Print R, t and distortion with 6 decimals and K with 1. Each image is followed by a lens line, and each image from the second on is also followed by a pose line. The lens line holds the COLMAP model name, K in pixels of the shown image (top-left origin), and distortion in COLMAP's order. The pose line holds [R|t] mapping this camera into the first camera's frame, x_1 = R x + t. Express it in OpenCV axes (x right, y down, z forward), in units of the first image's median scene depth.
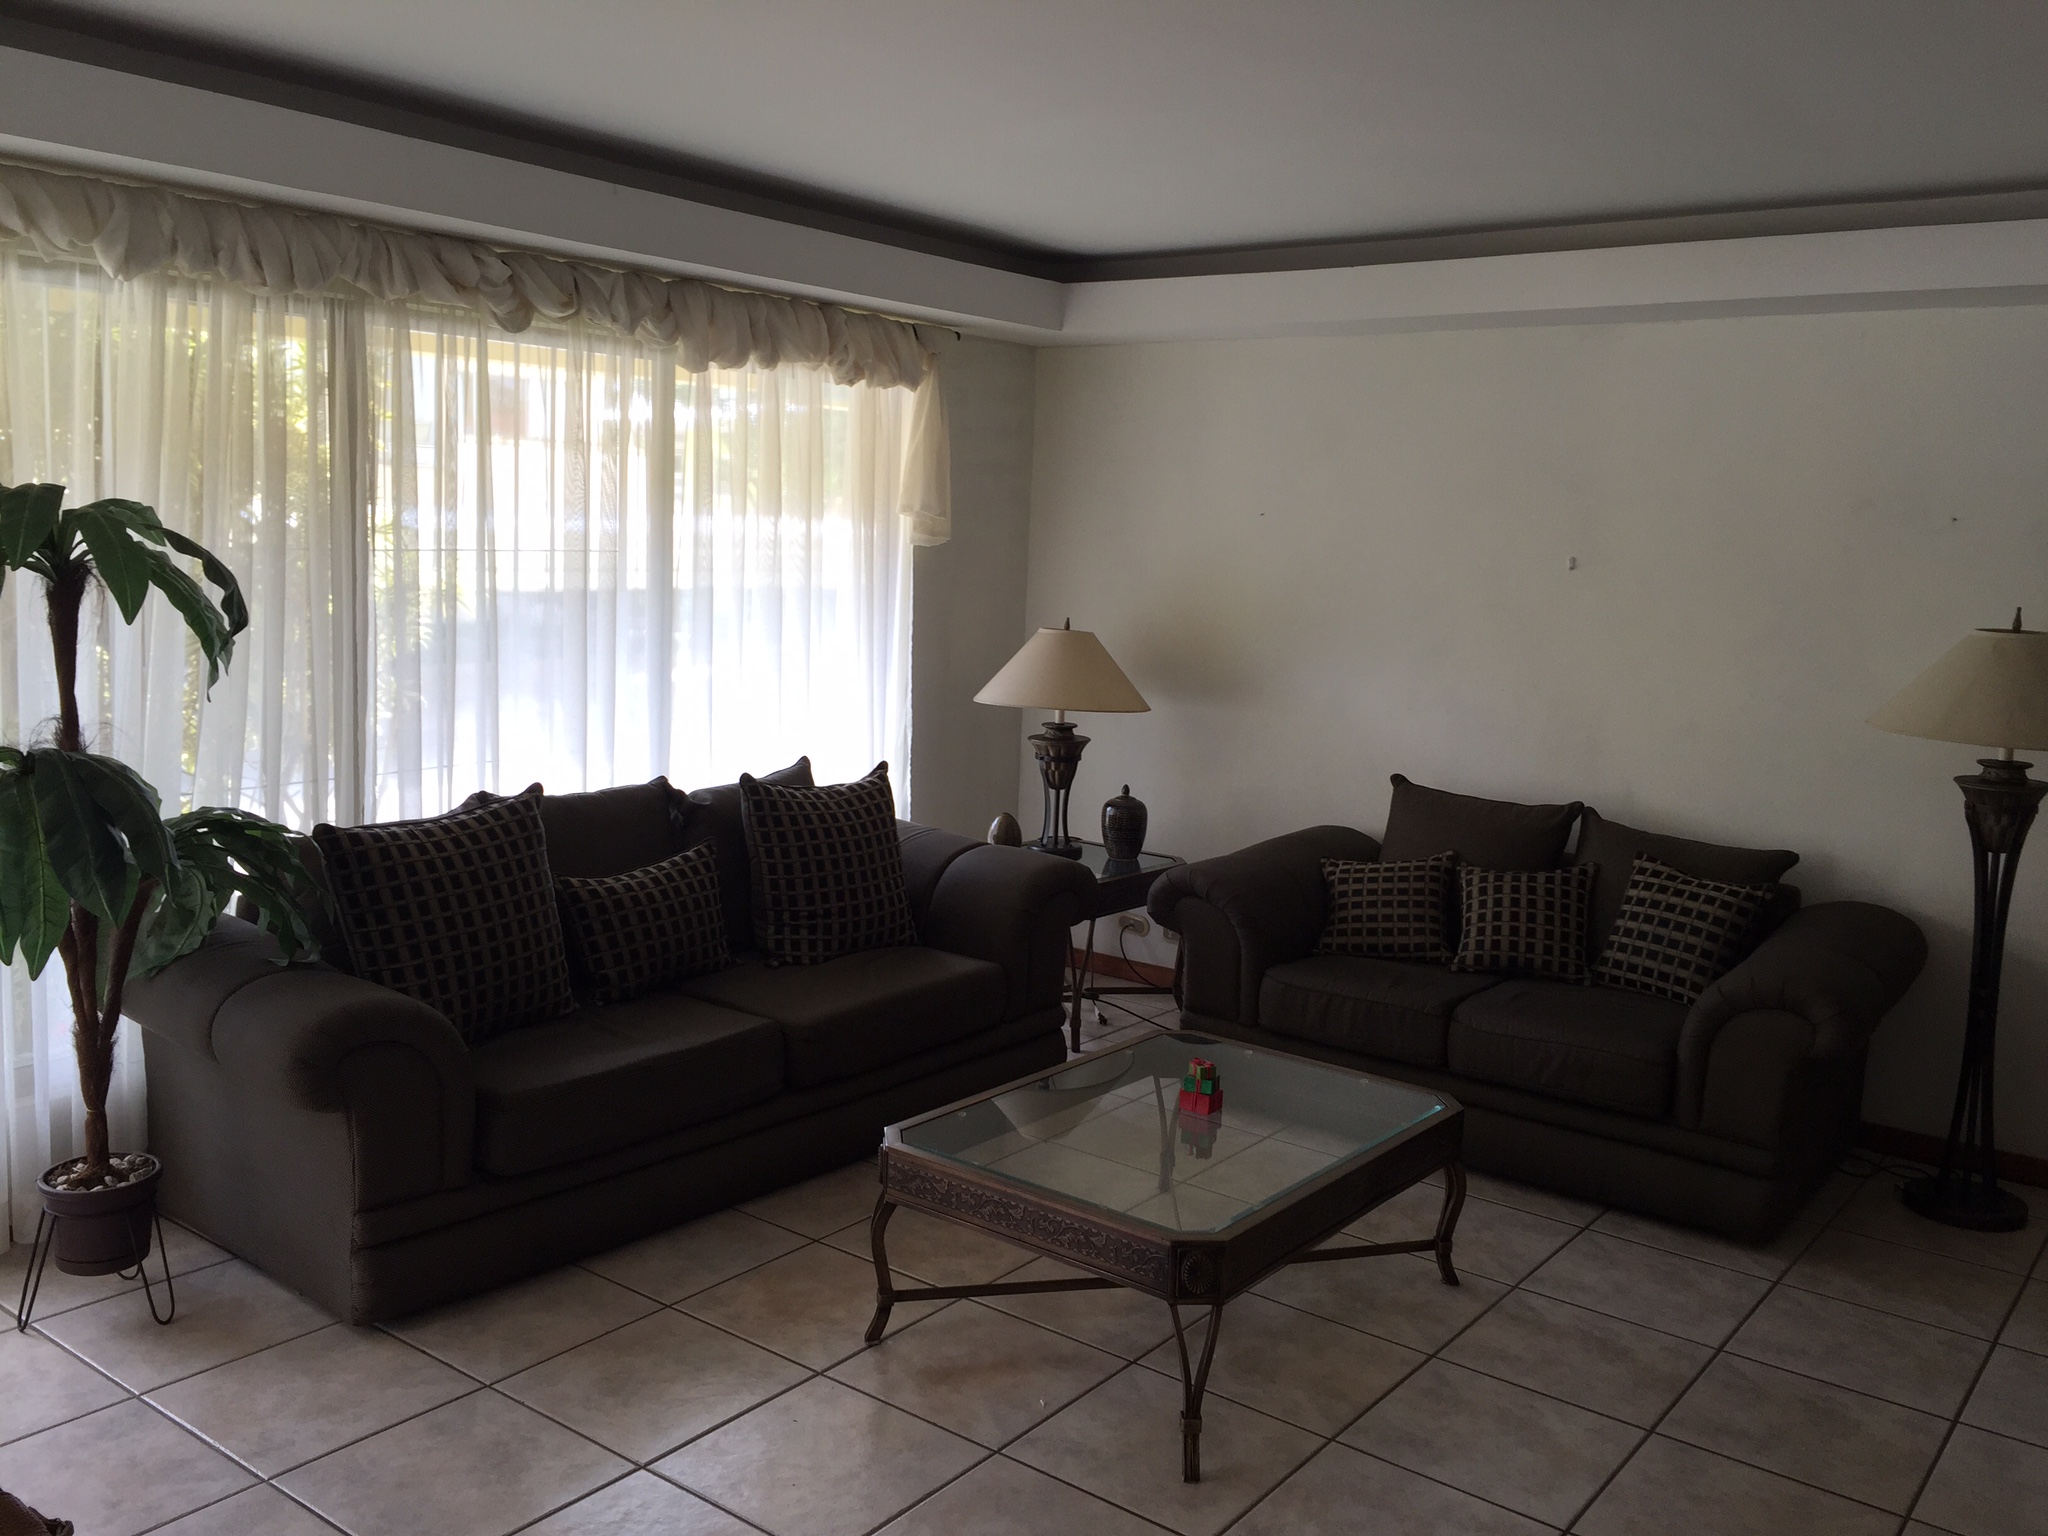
lens RADIAL K [[1740.6, 0, 1014.9], [0, 1740.6, 765.9], [0, 0, 1]] dist [0.009178, 0.006059]
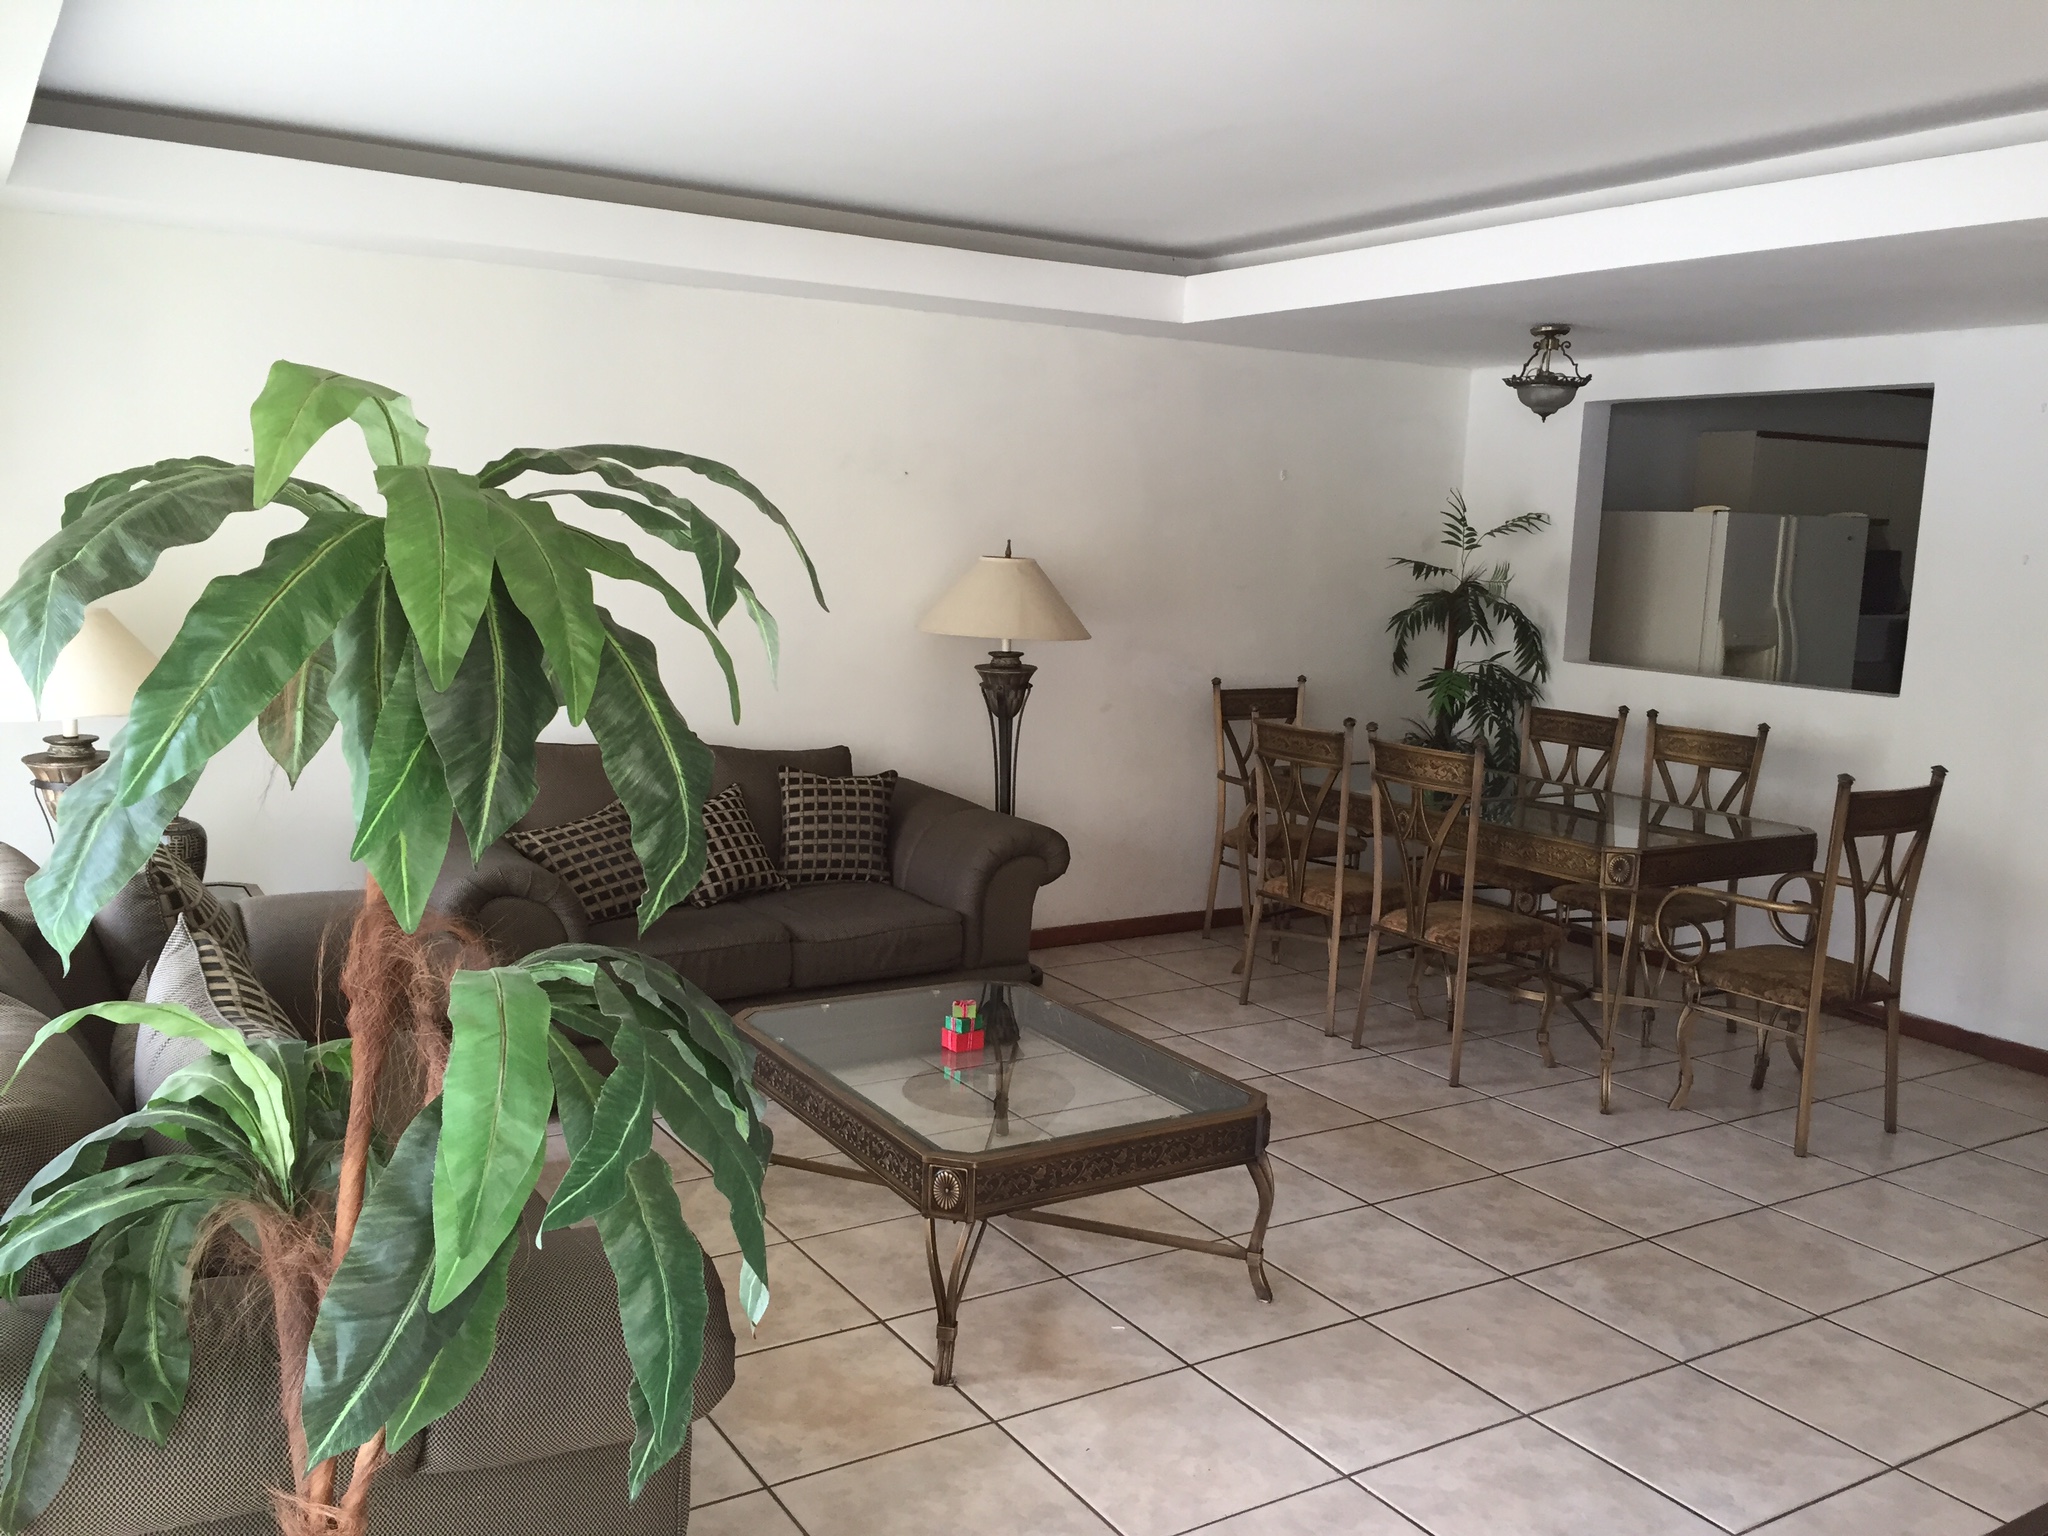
lens RADIAL K [[1740.6, 0, 1014.9], [0, 1740.6, 765.9], [0, 0, 1]] dist [0.009178, 0.006059]
pose [[0.351864, -0.152549, 0.923537, -0.704890], [0.113468, 0.986306, 0.119687, -0.076191], [-0.929149, 0.062678, 0.364355, 0.501222]]
